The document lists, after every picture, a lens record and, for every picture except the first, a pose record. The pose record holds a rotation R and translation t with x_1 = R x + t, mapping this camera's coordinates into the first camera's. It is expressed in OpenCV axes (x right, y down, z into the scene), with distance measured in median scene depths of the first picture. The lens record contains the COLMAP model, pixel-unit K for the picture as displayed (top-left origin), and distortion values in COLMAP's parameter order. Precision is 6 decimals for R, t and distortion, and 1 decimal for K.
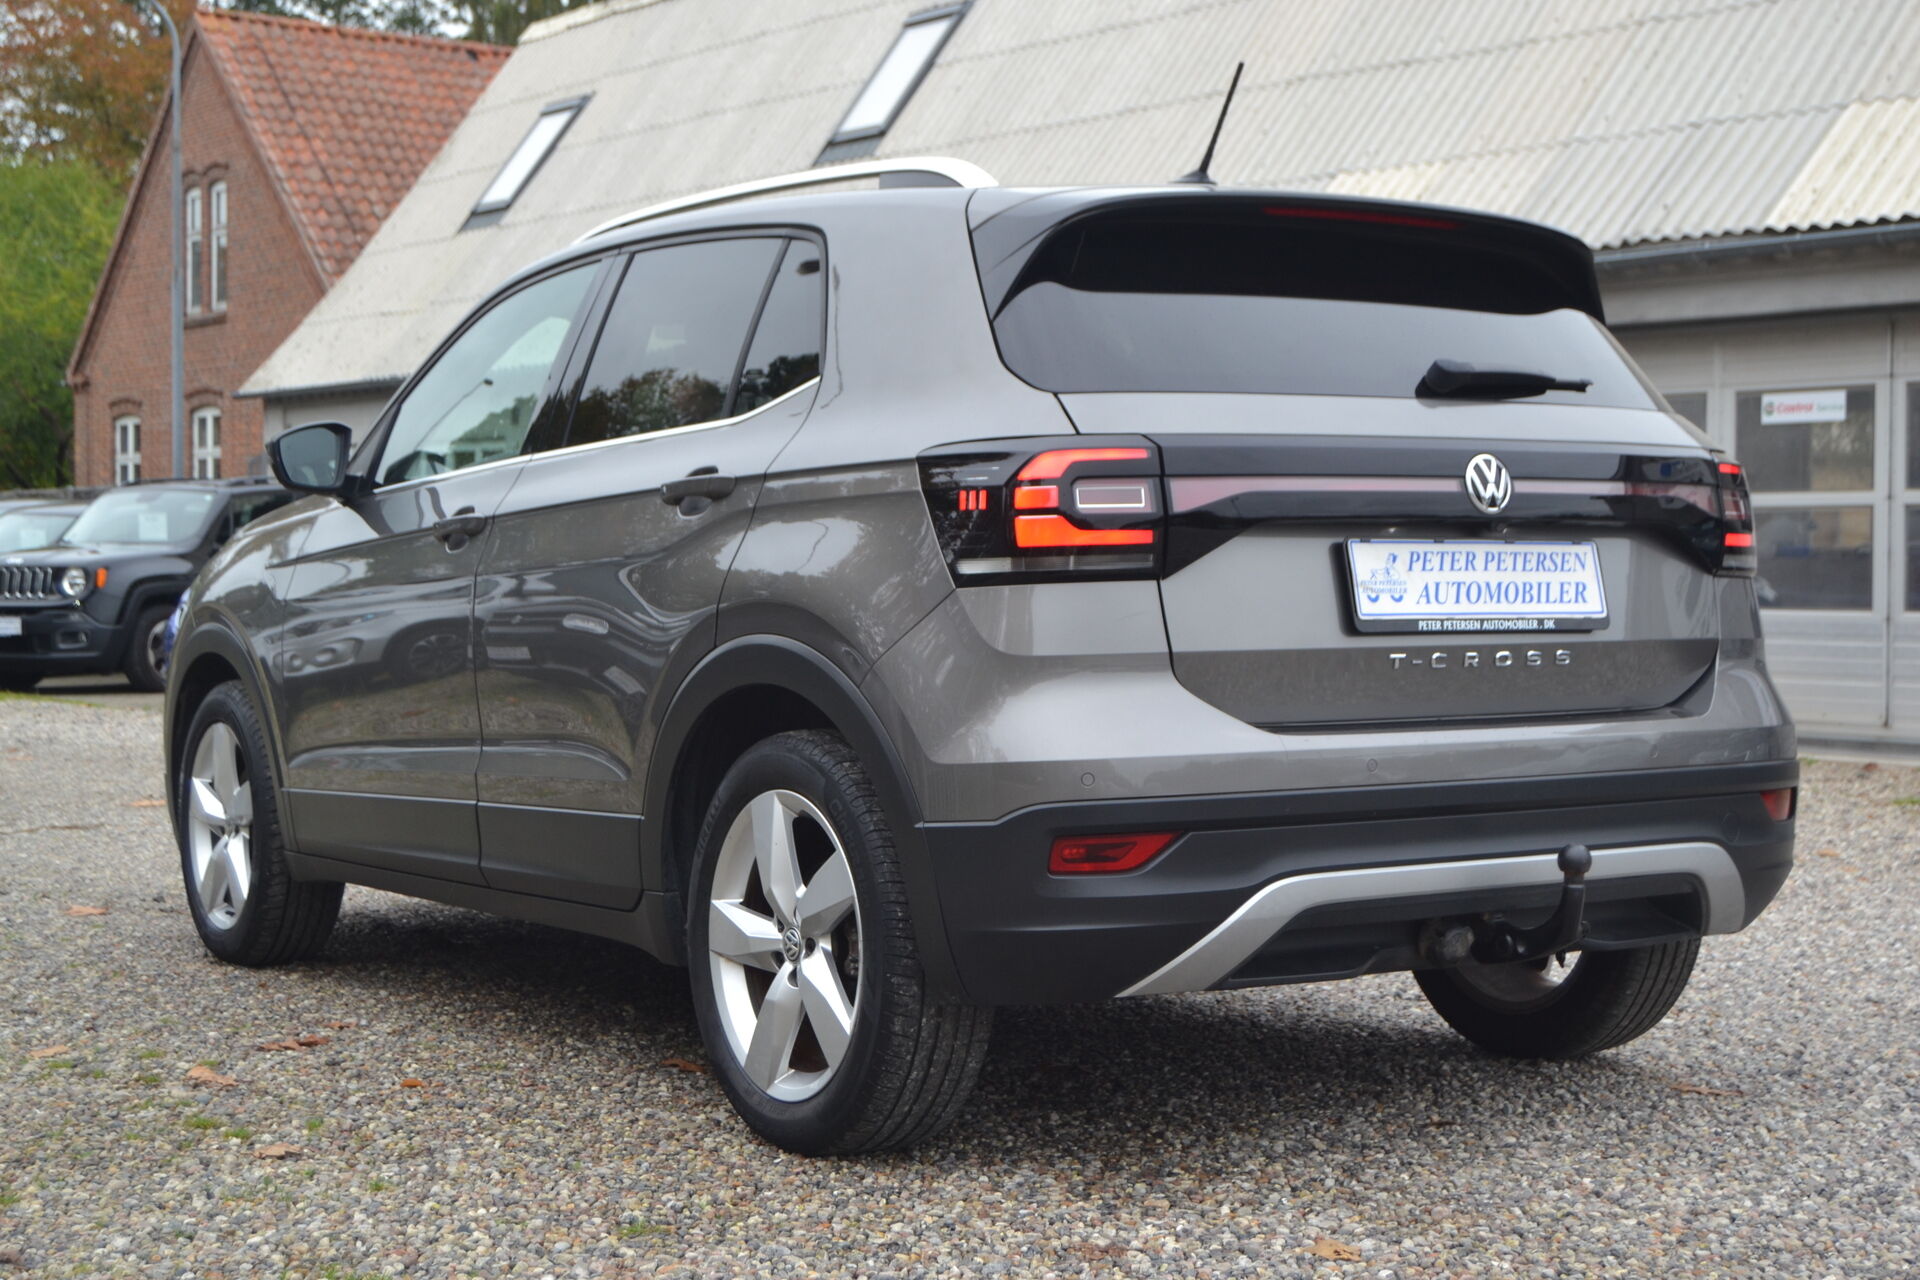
lens RADIAL K [[2854.0, 0, 960.0], [0, 2854.0, 640.0], [0, 0, 1]] dist [-0.029358, -0.048490]
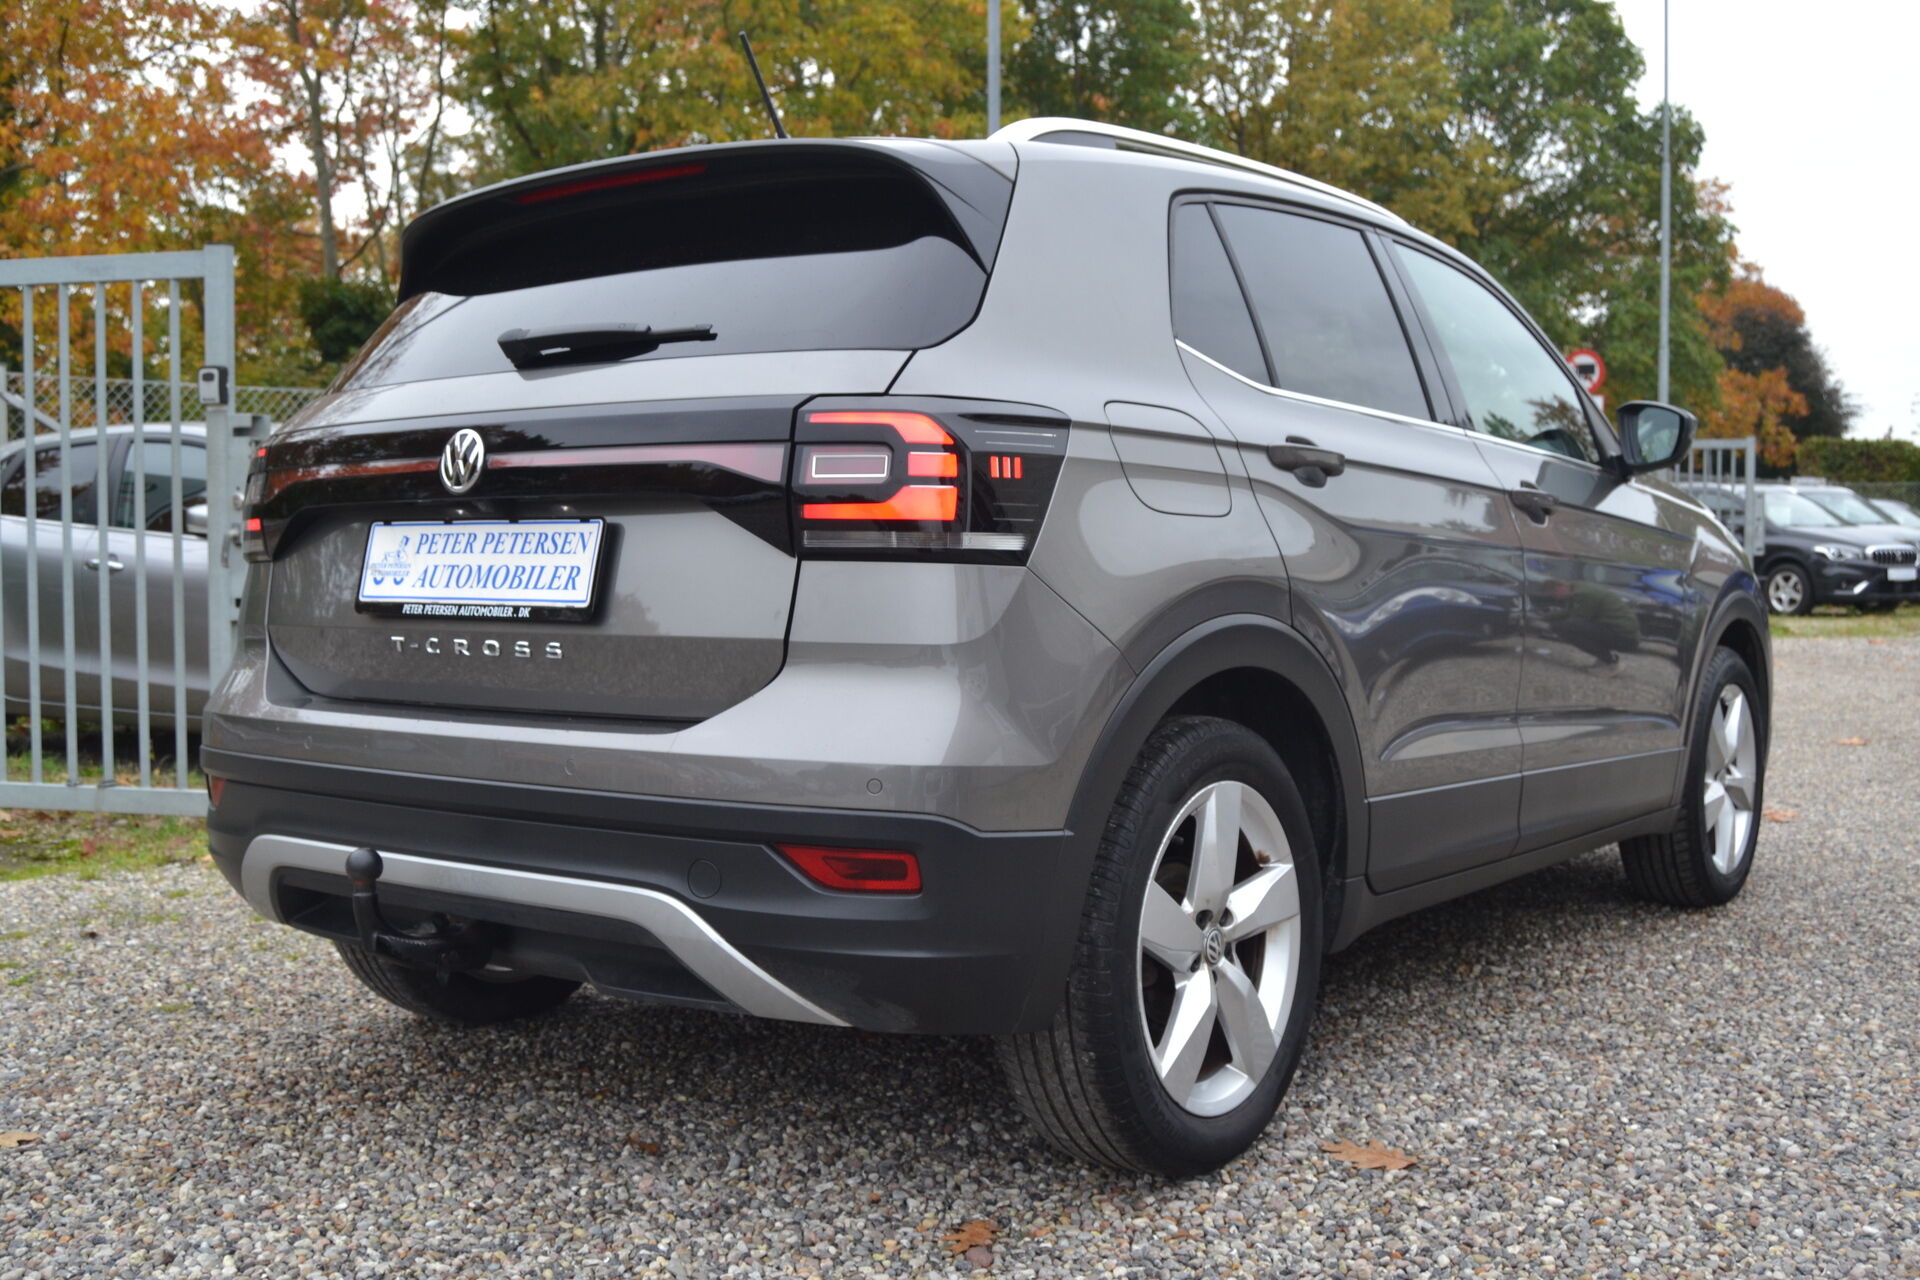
lens RADIAL K [[1962.2, 0, 960.0], [0, 1962.2, 640.0], [0, 0, 1]] dist [-0.057643, -0.007357]
pose [[0.343398, 0.042993, -0.938205, 0.830164], [-0.018542, 0.999067, 0.038995, -0.023423], [0.939007, 0.004006, 0.343875, 0.913236]]
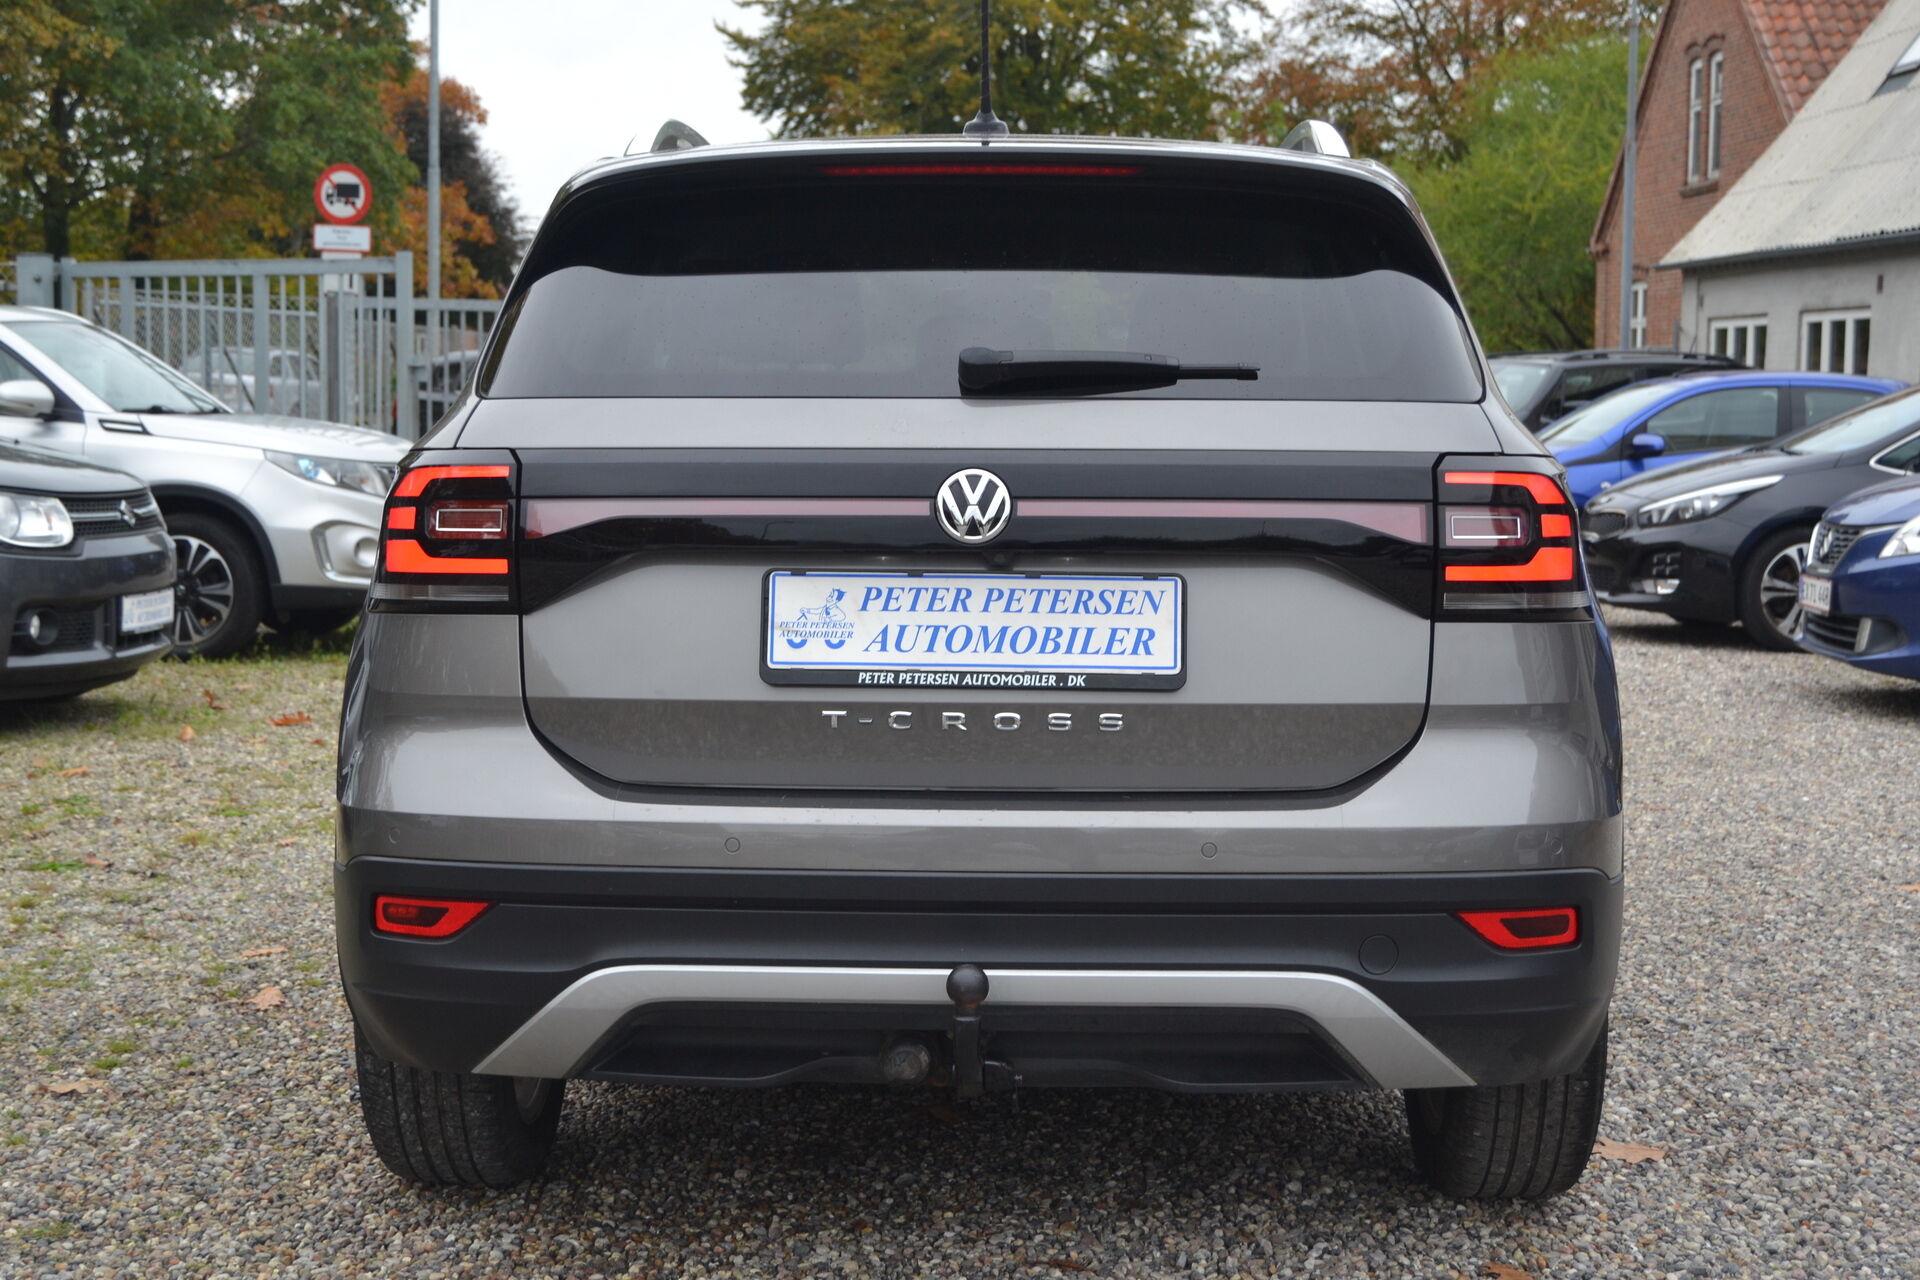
lens RADIAL K [[2686.8, 0, 960.0], [0, 2686.8, 640.0], [0, 0, 1]] dist [-0.050932, -0.031482]
pose [[0.820682, 0.057034, -0.568532, 0.604324], [-0.022594, 0.997467, 0.067450, -0.066705], [0.570939, -0.042509, 0.819891, 0.364200]]
